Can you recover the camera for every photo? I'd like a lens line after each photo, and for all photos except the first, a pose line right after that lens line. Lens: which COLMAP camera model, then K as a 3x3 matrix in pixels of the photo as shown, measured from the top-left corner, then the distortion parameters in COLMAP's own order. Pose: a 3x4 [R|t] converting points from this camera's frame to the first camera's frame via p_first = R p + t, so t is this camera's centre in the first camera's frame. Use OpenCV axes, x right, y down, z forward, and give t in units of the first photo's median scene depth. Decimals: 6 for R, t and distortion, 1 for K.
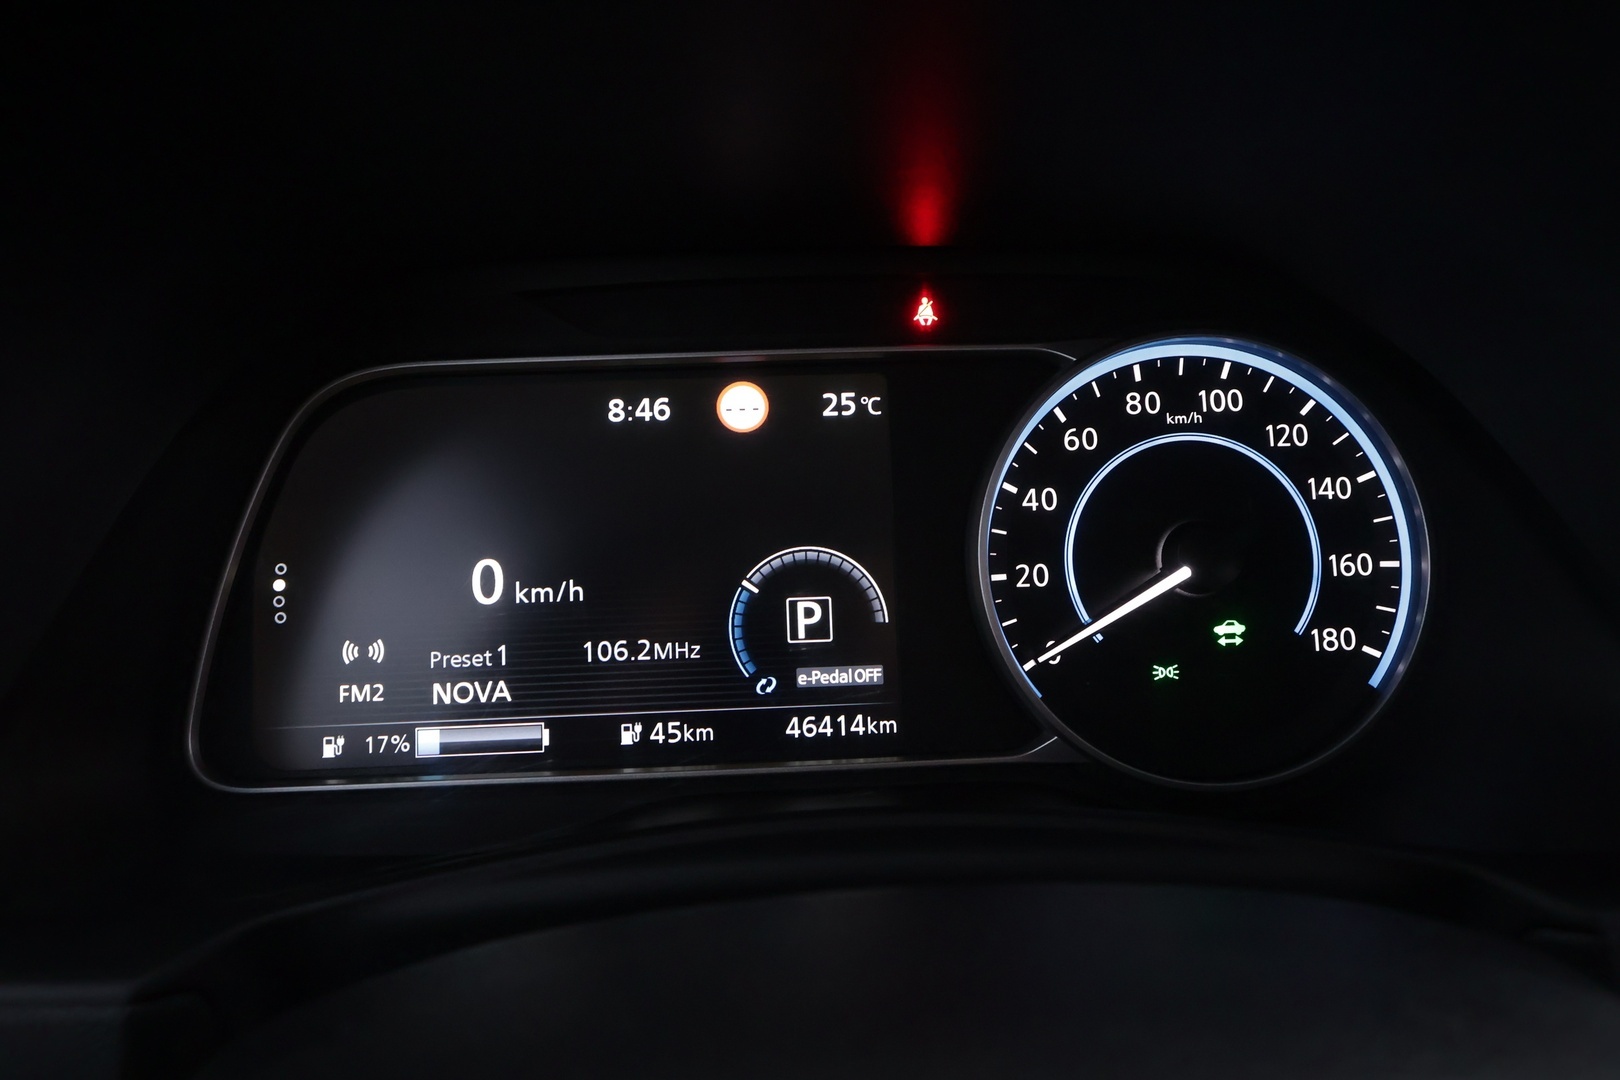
lens RADIAL K [[1107.1, 0, 817.0], [0, 1107.1, 539.4], [0, 0, 1]] dist [0.004915, -0.000181]
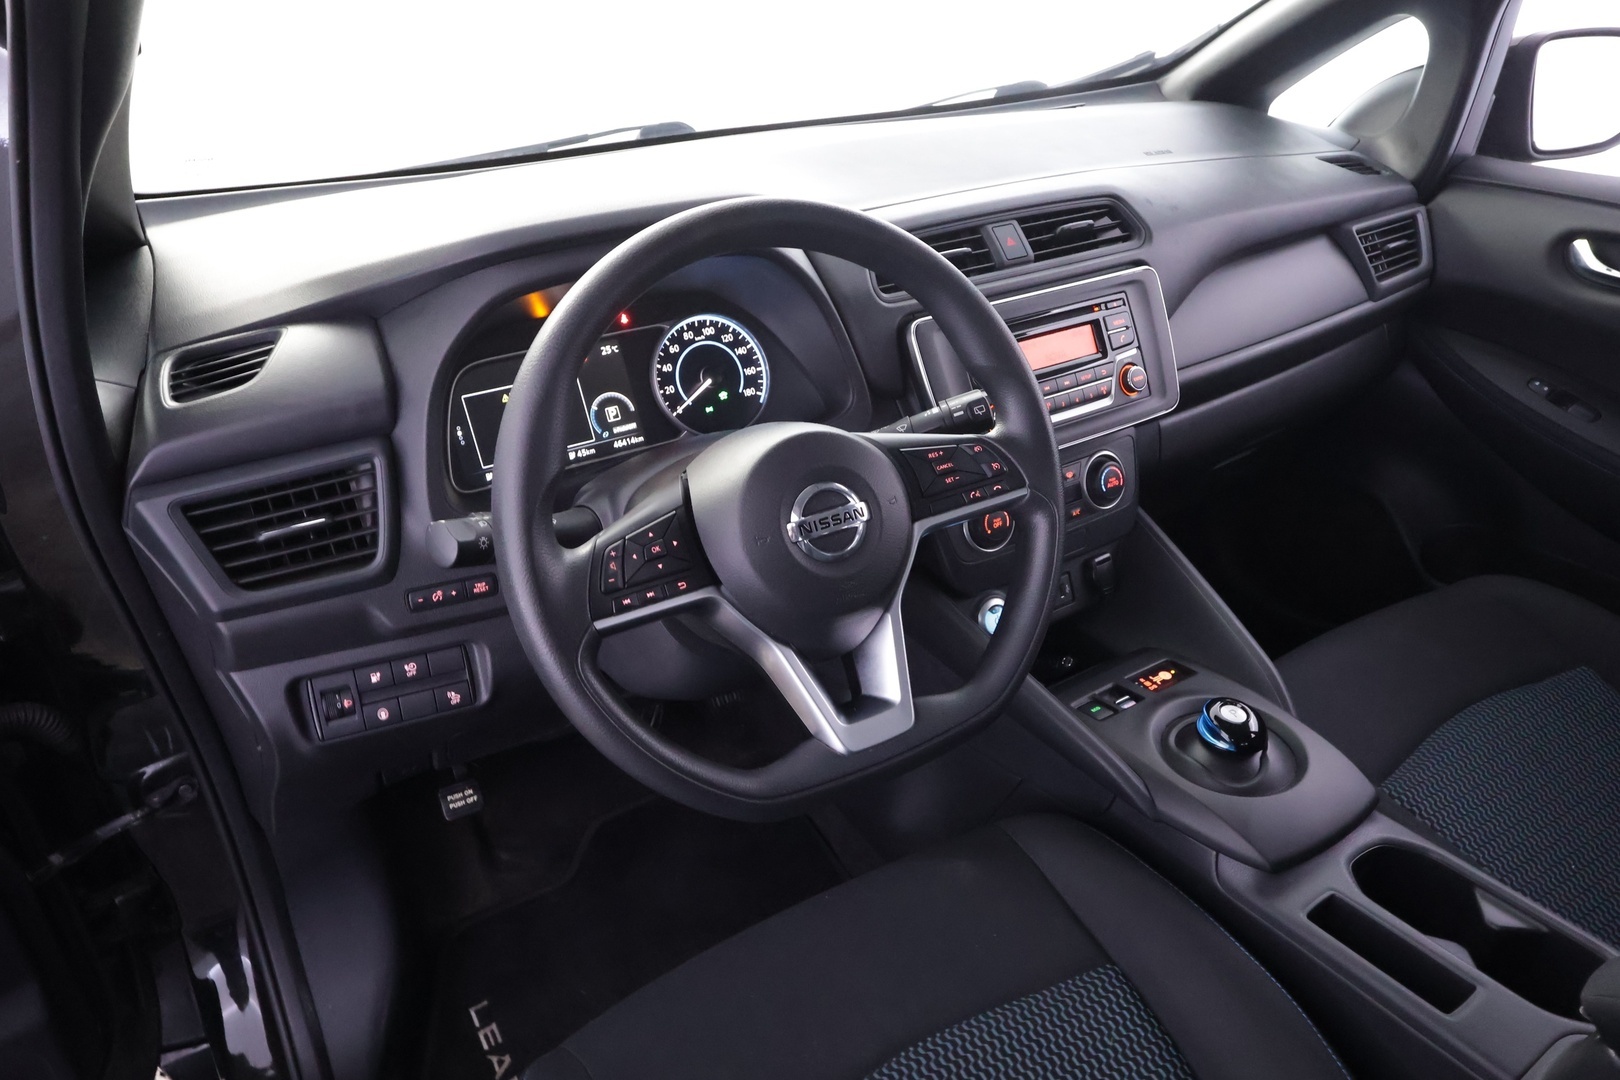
lens RADIAL K [[1107.1, 0, 804.5], [0, 1107.1, 543.6], [0, 0, 1]] dist [0.004915, -0.000181]
pose [[0.881030, -0.238538, 0.408517, -0.989109], [0.176664, 0.966990, 0.183633, -0.065405], [-0.438835, -0.089616, 0.894088, -2.400007]]
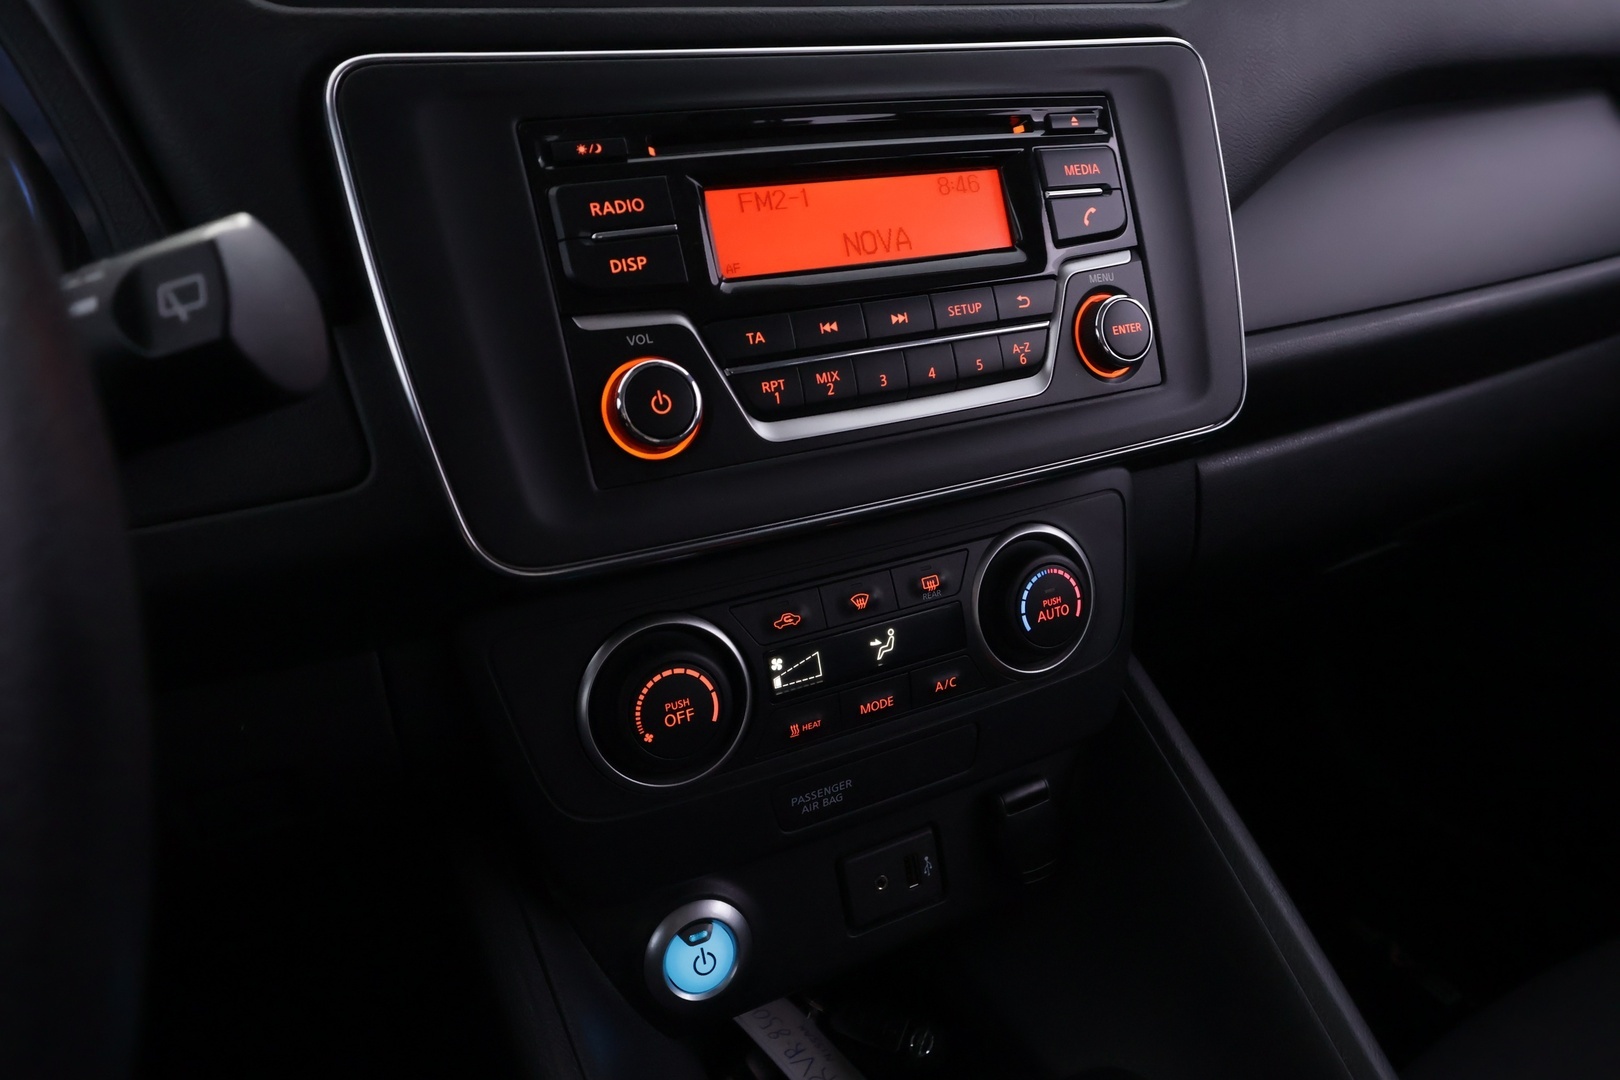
lens RADIAL K [[1107.1, 0, 811.7], [0, 1107.1, 535.5], [0, 0, 1]] dist [0.004915, -0.000181]
pose [[0.919881, -0.156682, 0.359541, 0.852415], [0.114353, 0.984051, 0.136262, 0.309254], [-0.375156, -0.084230, 0.923127, -0.552802]]
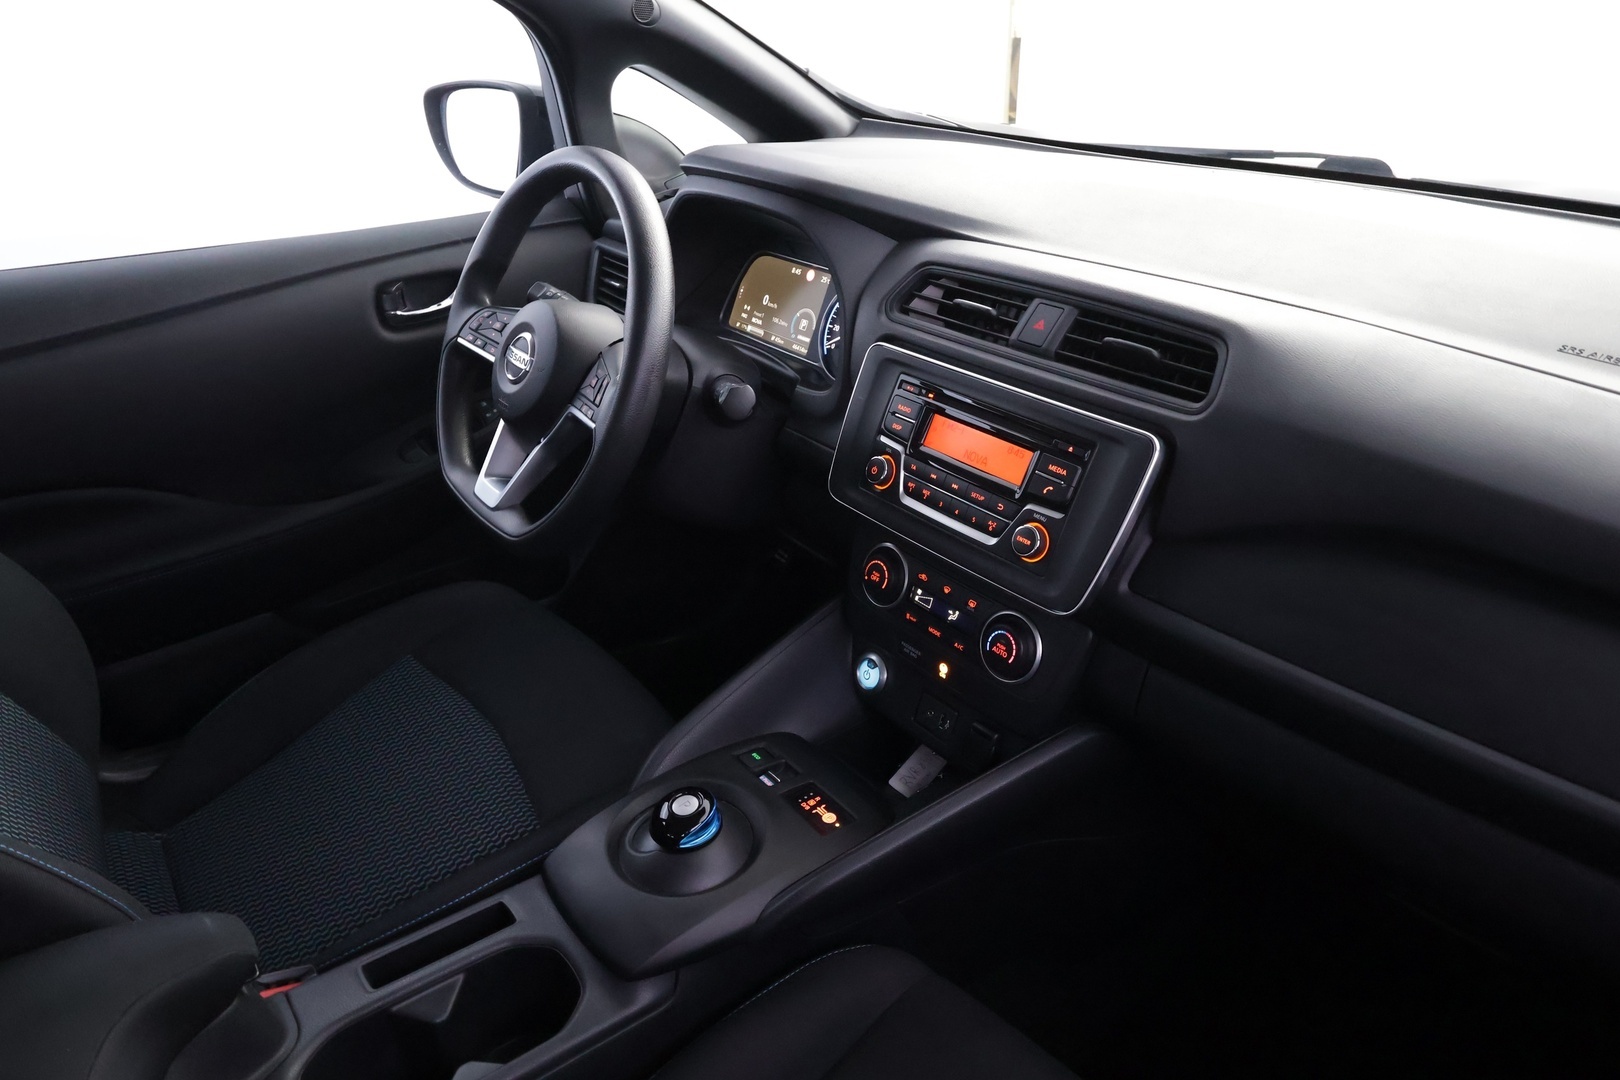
lens RADIAL K [[1056.4, 0, 807.5], [0, 1056.4, 542.2], [0, 0, 1]] dist [-0.000864, -0.000356]
pose [[0.555917, 0.393865, -0.732002, 3.488099], [-0.262384, 0.918741, 0.295076, -0.386519], [0.788740, 0.028028, 0.614088, -1.602932]]
